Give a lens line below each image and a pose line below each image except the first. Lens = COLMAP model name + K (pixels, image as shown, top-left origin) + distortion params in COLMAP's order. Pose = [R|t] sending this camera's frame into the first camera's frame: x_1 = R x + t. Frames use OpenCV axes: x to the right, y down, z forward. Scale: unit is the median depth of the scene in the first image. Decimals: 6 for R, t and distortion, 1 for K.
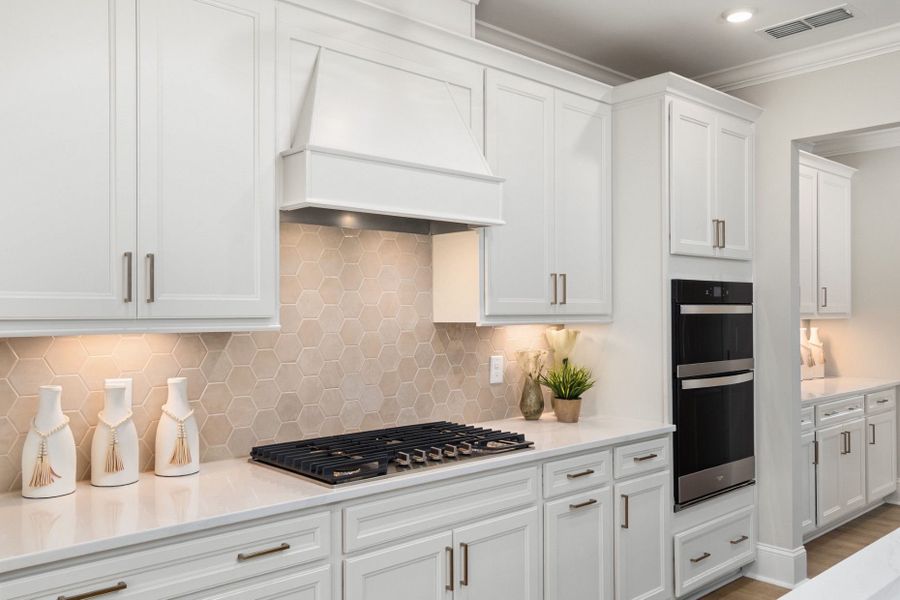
lens RADIAL K [[724.1, 0, 437.6], [0, 724.1, 304.4], [0, 0, 1]] dist [-0.005004, -0.002486]
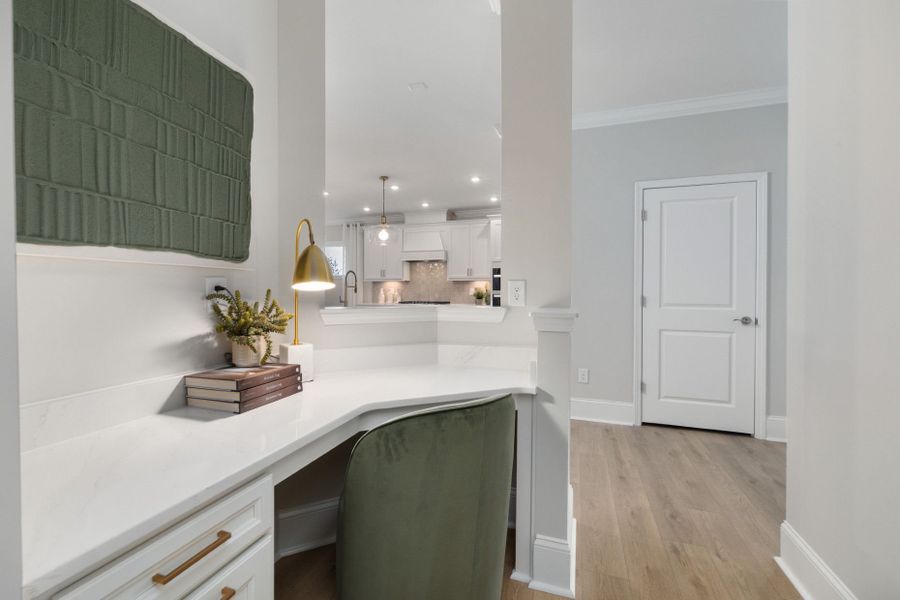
lens RADIAL K [[365.9, 0, 450.1], [0, 365.9, 297.5], [0, 0, 1]] dist [-0.001410, -0.000249]
pose [[0.500171, 0.020845, -0.865676, 1.942171], [0.005387, 0.999616, 0.027182, 0.067926], [0.865910, -0.018260, 0.499866, -0.169626]]
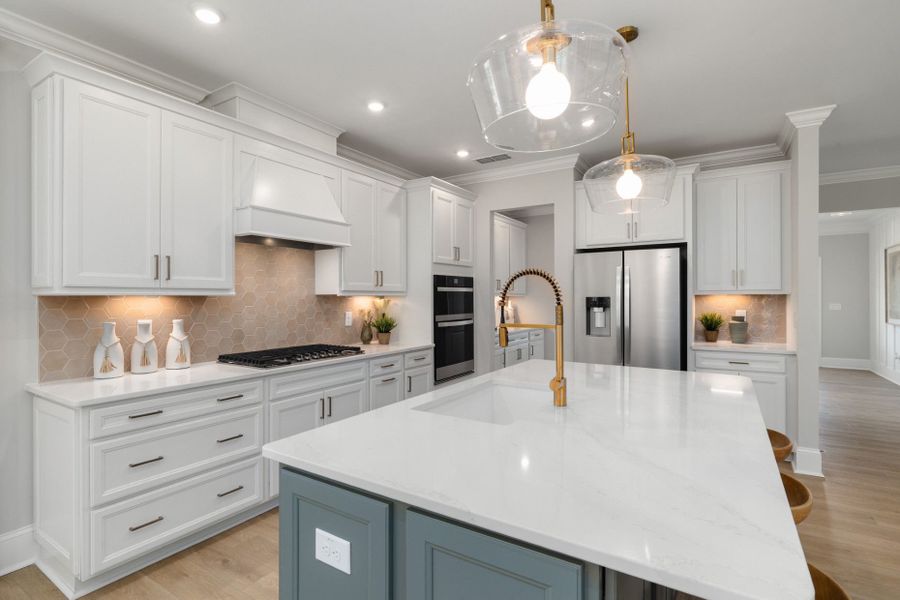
lens RADIAL K [[435.4, 0, 442.9], [0, 435.4, 296.5], [0, 0, 1]] dist [-0.000002, -0.000313]
pose [[0.963113, 0.000731, 0.269097, 0.009741], [-0.002634, 0.999974, 0.006709, 0.020493], [-0.269085, -0.007170, 0.963090, -0.232547]]
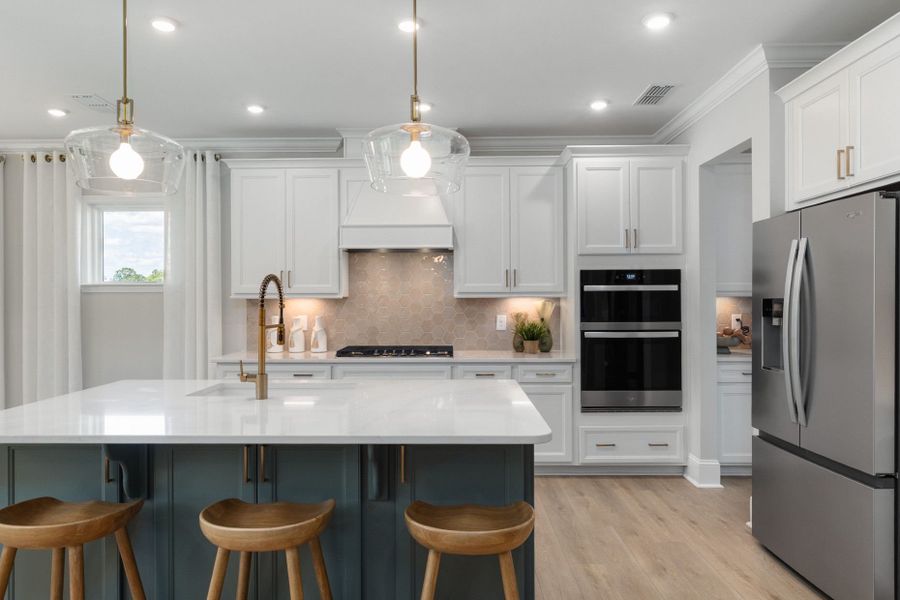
lens RADIAL K [[563.0, 0, 449.7], [0, 563.0, 300.0], [0, 0, 1]] dist [-0.001954, 0.000447]
pose [[0.740633, -0.000372, -0.671910, 0.987974], [0.009707, 0.999901, 0.010145, 0.017890], [0.671840, -0.014036, 0.740563, -0.147193]]
